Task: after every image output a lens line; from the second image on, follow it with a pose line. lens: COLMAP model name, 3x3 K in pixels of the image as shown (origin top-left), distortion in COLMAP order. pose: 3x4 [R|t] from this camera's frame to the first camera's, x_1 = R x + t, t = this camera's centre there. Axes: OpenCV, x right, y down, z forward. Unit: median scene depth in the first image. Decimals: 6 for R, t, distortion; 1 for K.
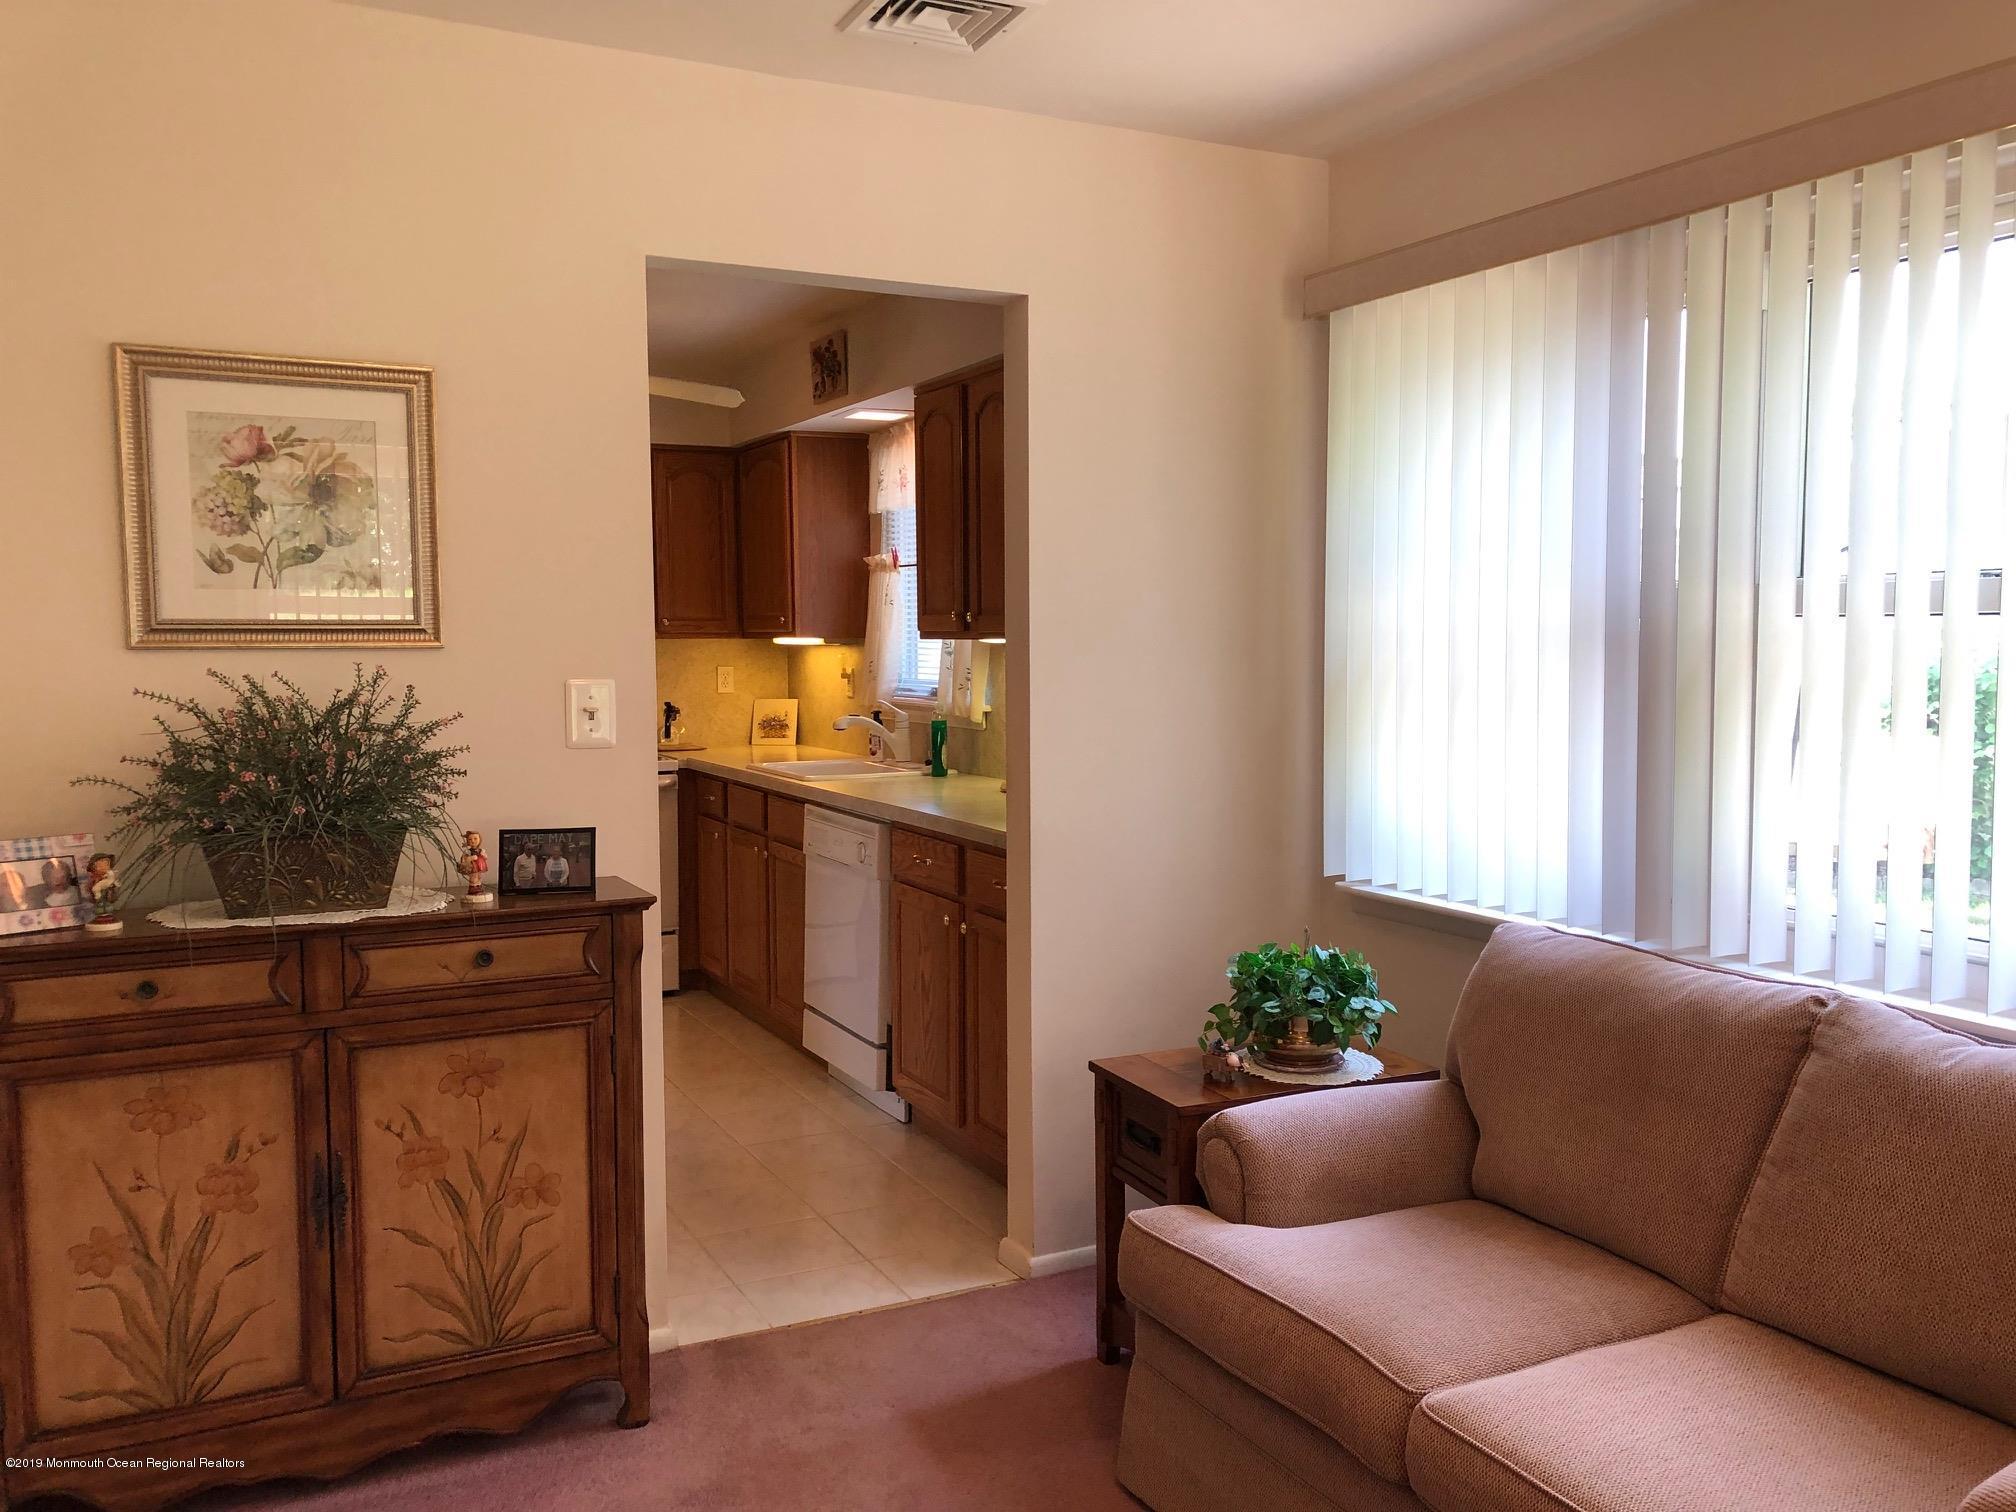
lens RADIAL K [[1636.1, 0, 1016.8], [0, 1636.1, 765.6], [0, 0, 1]] dist [0.029239, -0.043800]
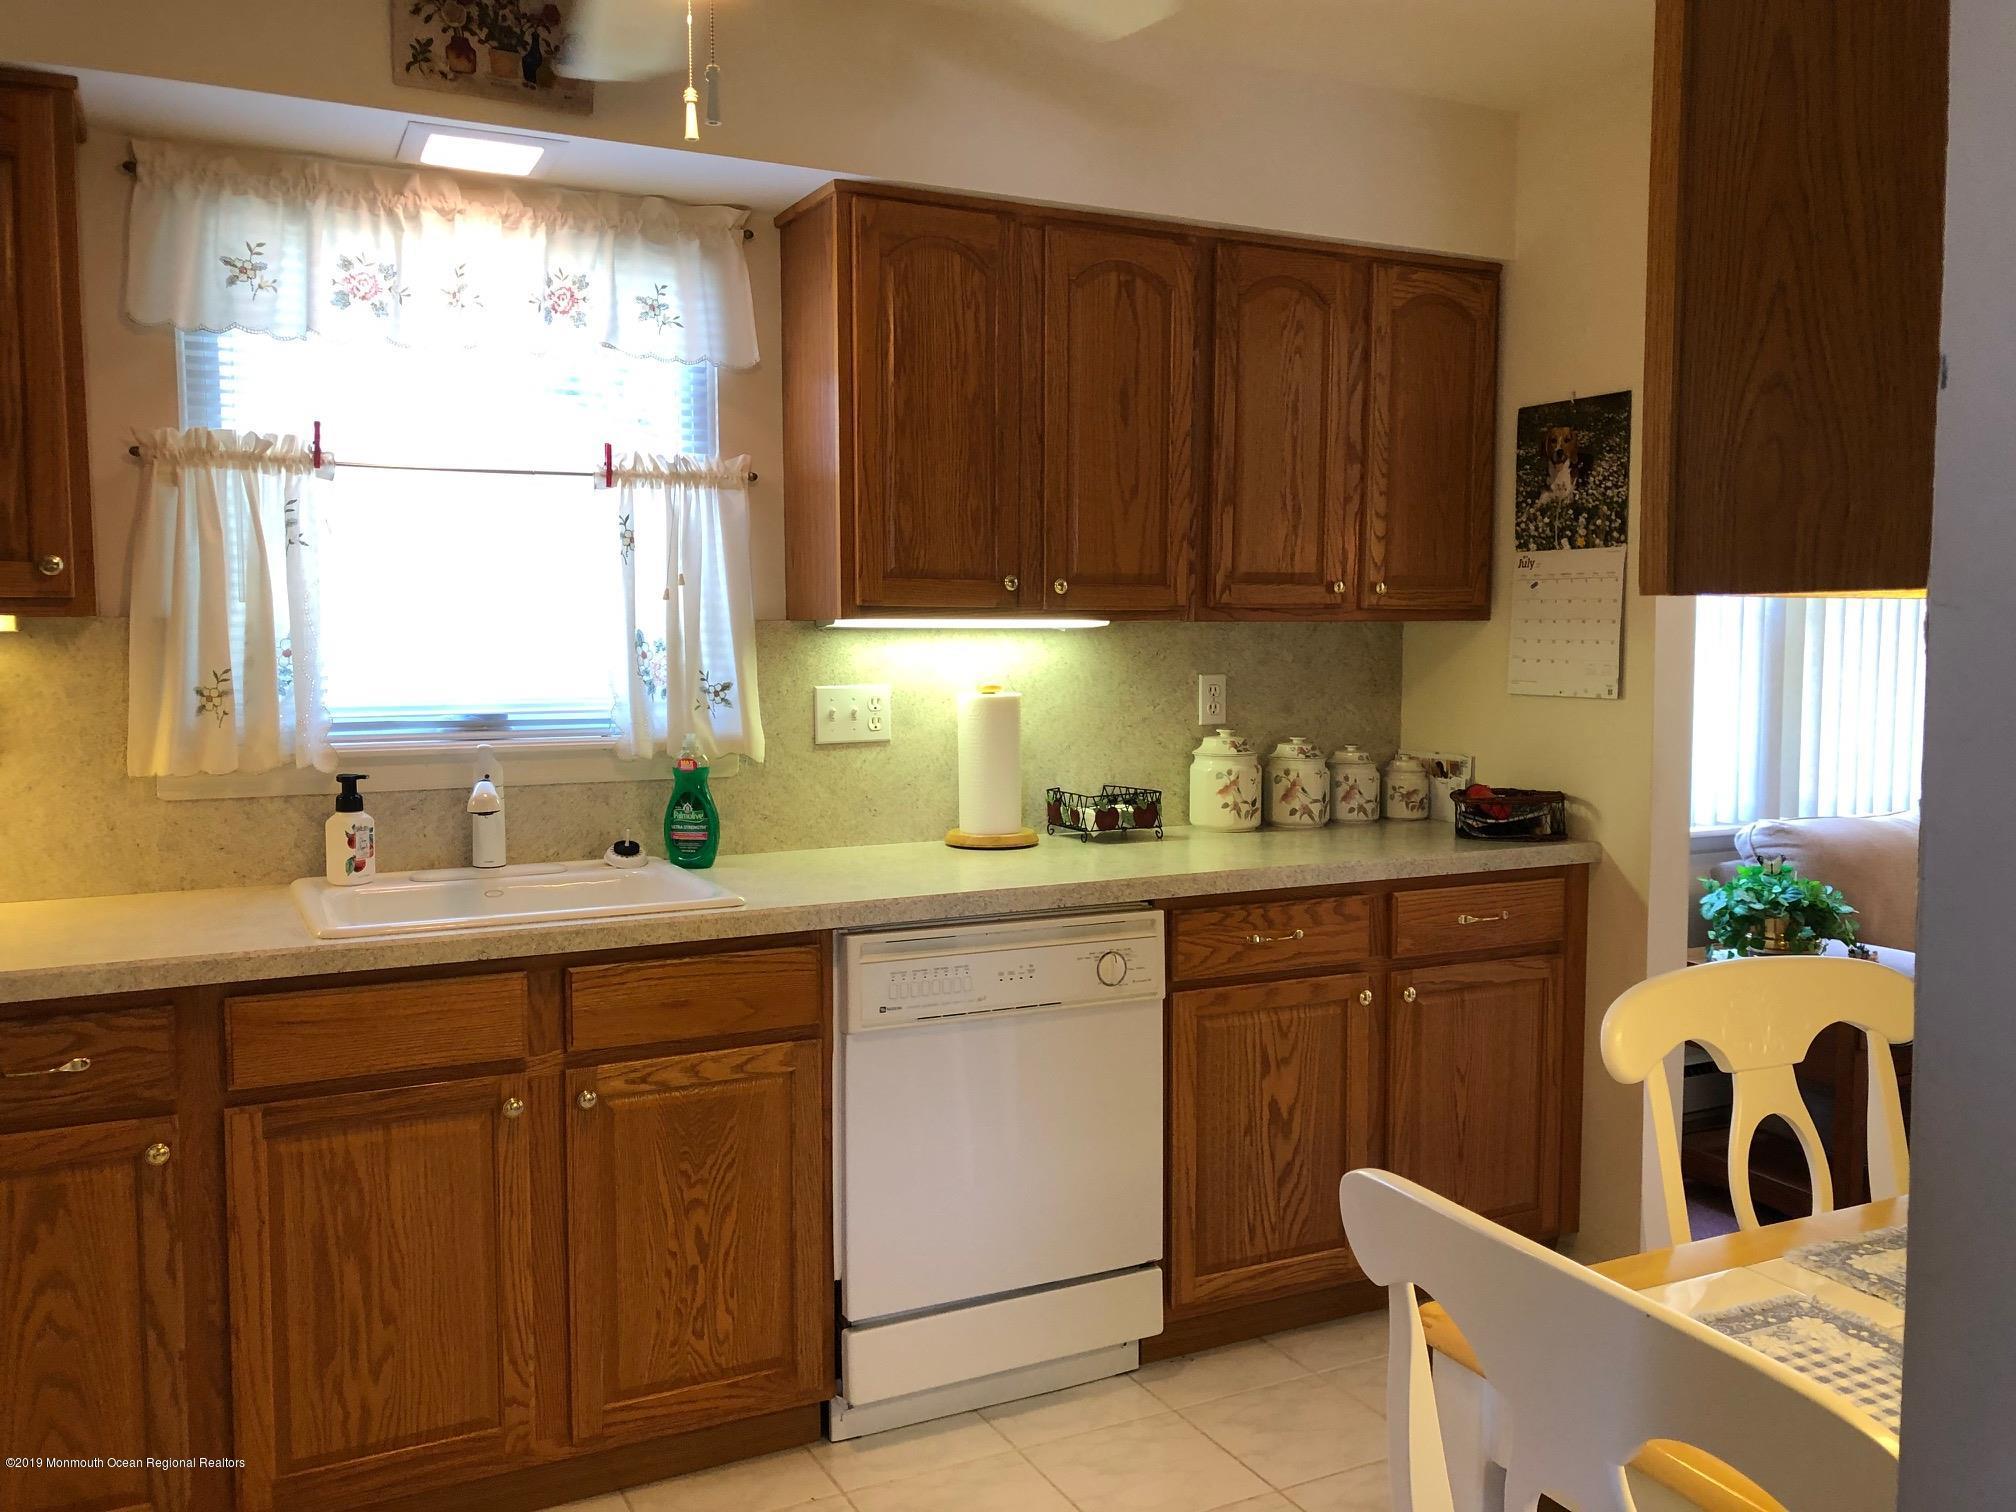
lens RADIAL K [[1636.1, 0, 1028.0], [0, 1636.1, 749.9], [0, 0, 1]] dist [0.029239, -0.043800]
pose [[-0.007231, -0.072173, 0.997366, -0.489978], [0.079111, 0.994224, 0.072520, -0.052384], [-0.996840, 0.079427, -0.001480, 0.721364]]
